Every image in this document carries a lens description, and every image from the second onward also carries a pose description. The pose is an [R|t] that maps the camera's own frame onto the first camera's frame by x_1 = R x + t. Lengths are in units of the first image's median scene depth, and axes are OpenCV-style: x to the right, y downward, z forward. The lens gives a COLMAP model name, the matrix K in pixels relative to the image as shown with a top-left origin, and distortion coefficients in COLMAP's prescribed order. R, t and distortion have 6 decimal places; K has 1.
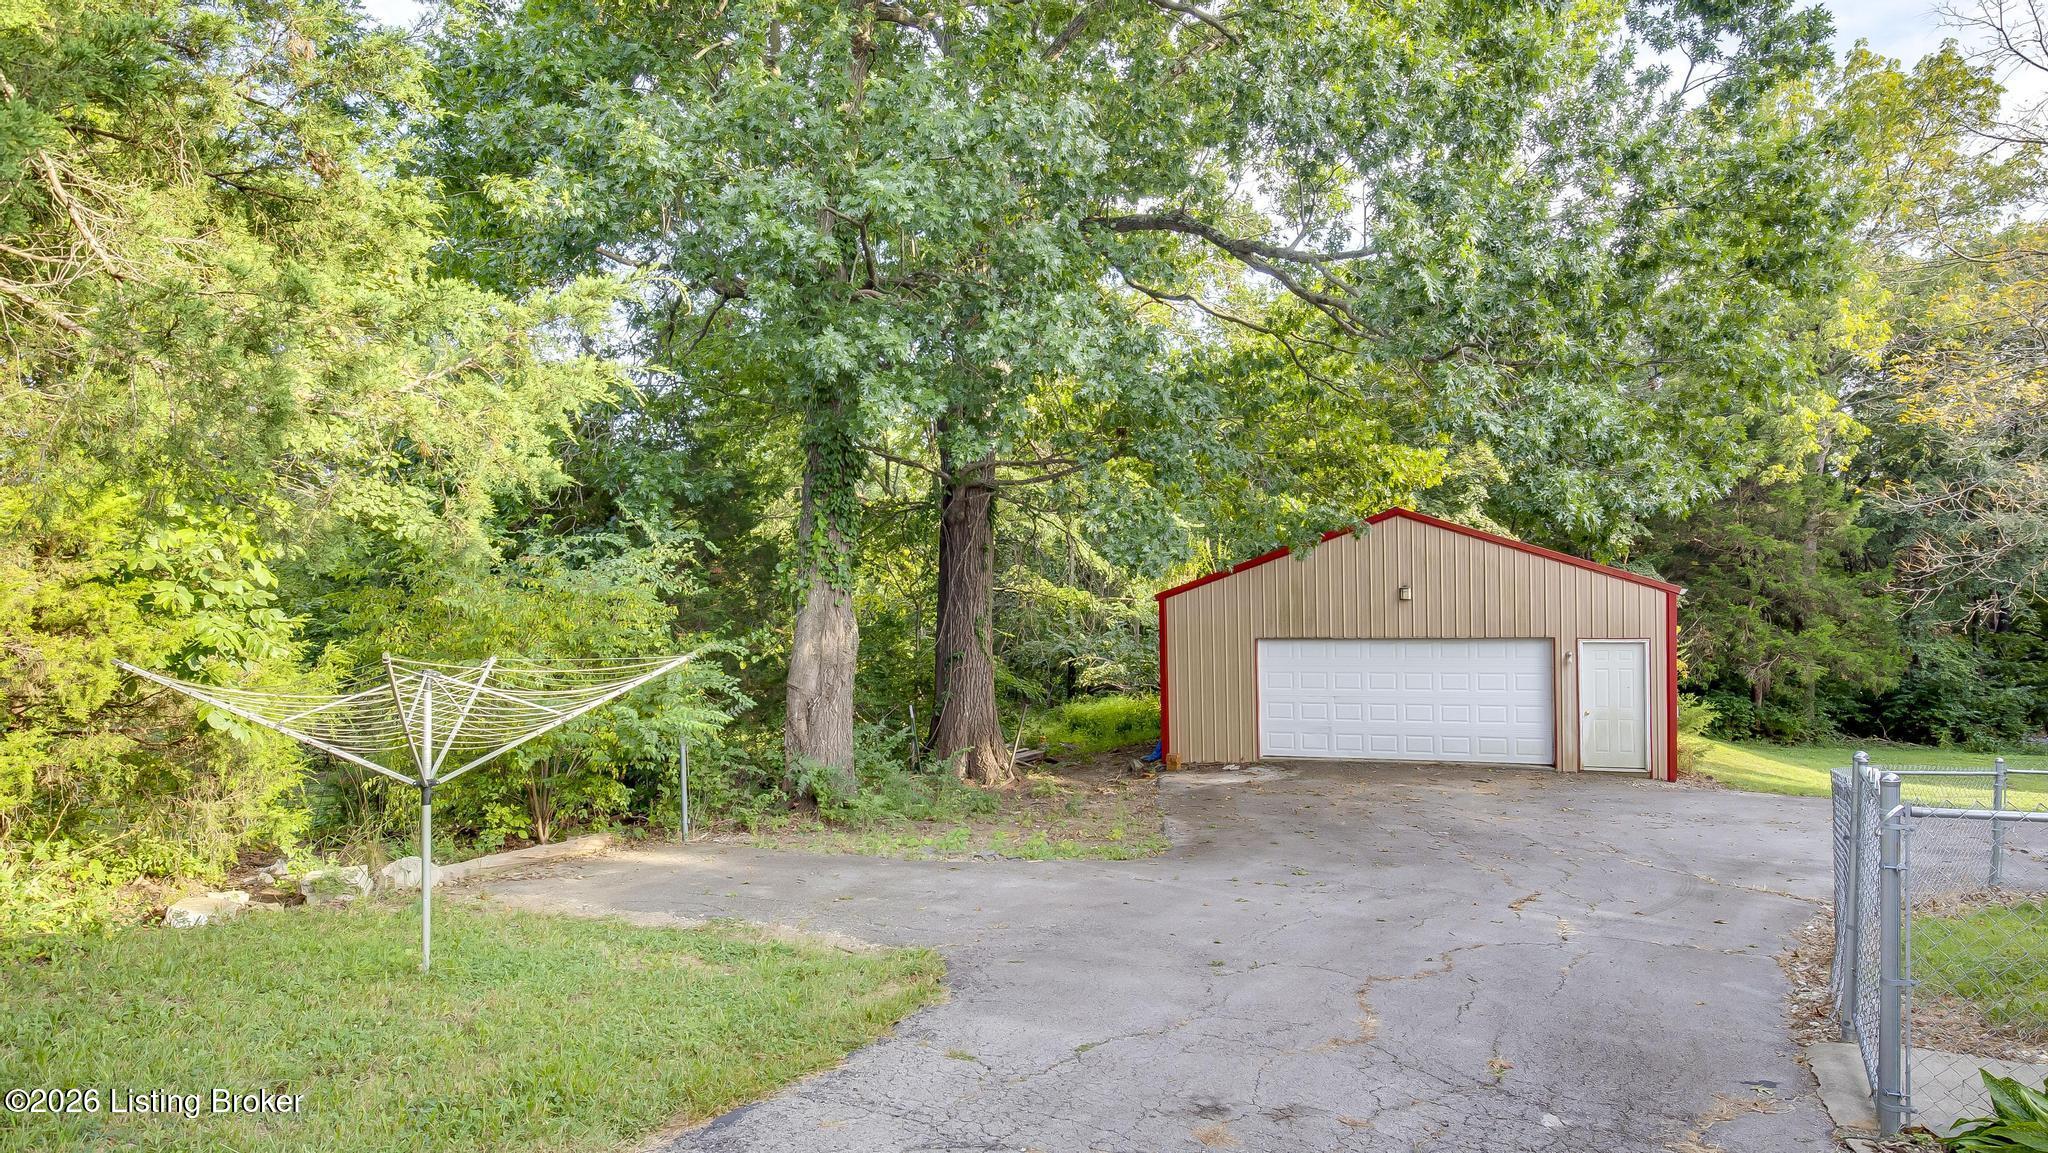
lens RADIAL K [[1229.5, 0, 1022.1], [0, 1229.5, 596.4], [0, 0, 1]] dist [0.000688, 0.001237]
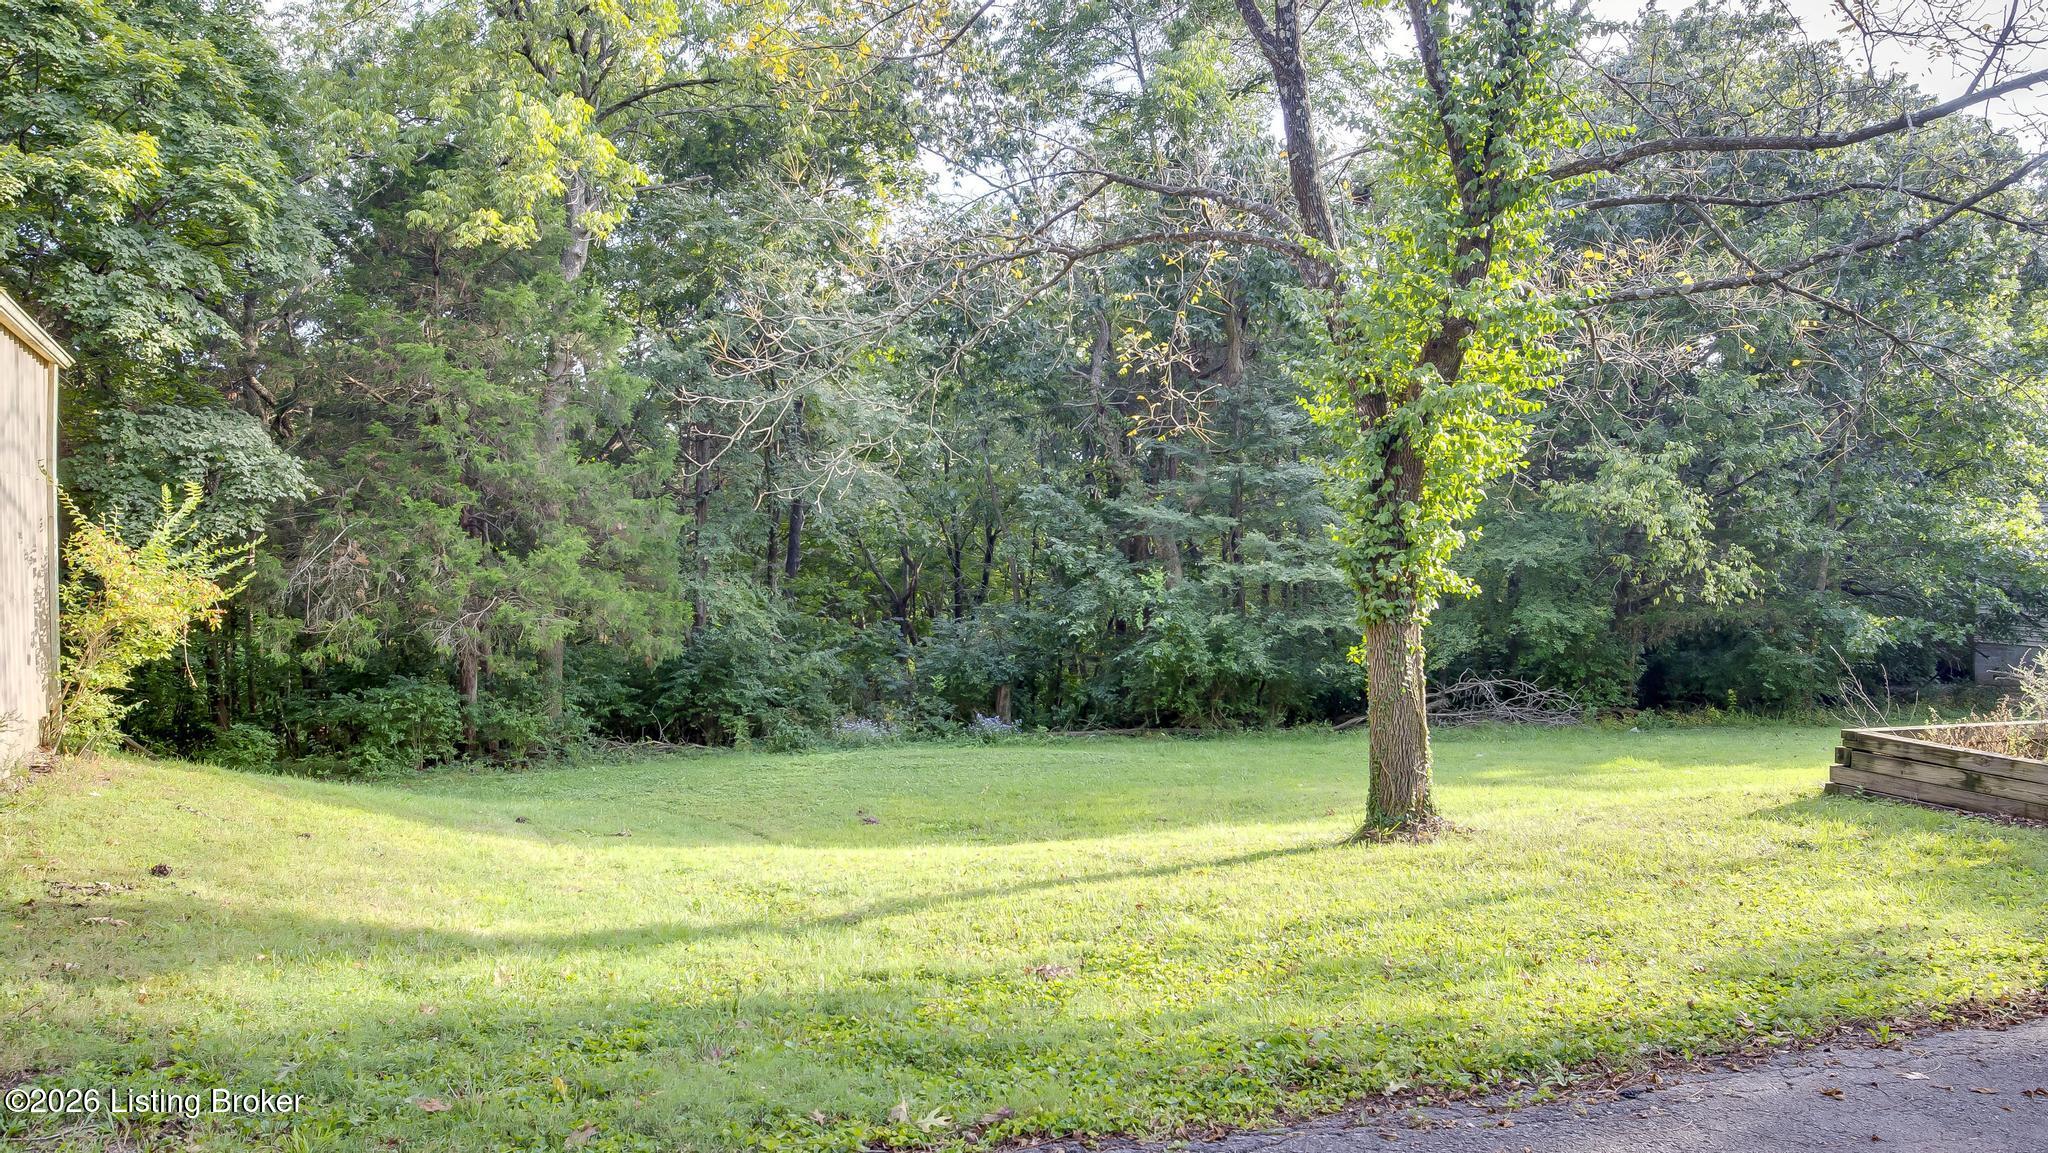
lens RADIAL K [[1303.8, 0, 1008.7], [0, 1303.8, 585.3], [0, 0, 1]] dist [-0.030295, 0.002722]
pose [[0.633834, 0.008016, 0.773427, 0.318292], [0.001517, 0.999931, -0.011607, 0.047136], [-0.773467, 0.008530, 0.633779, 0.468517]]
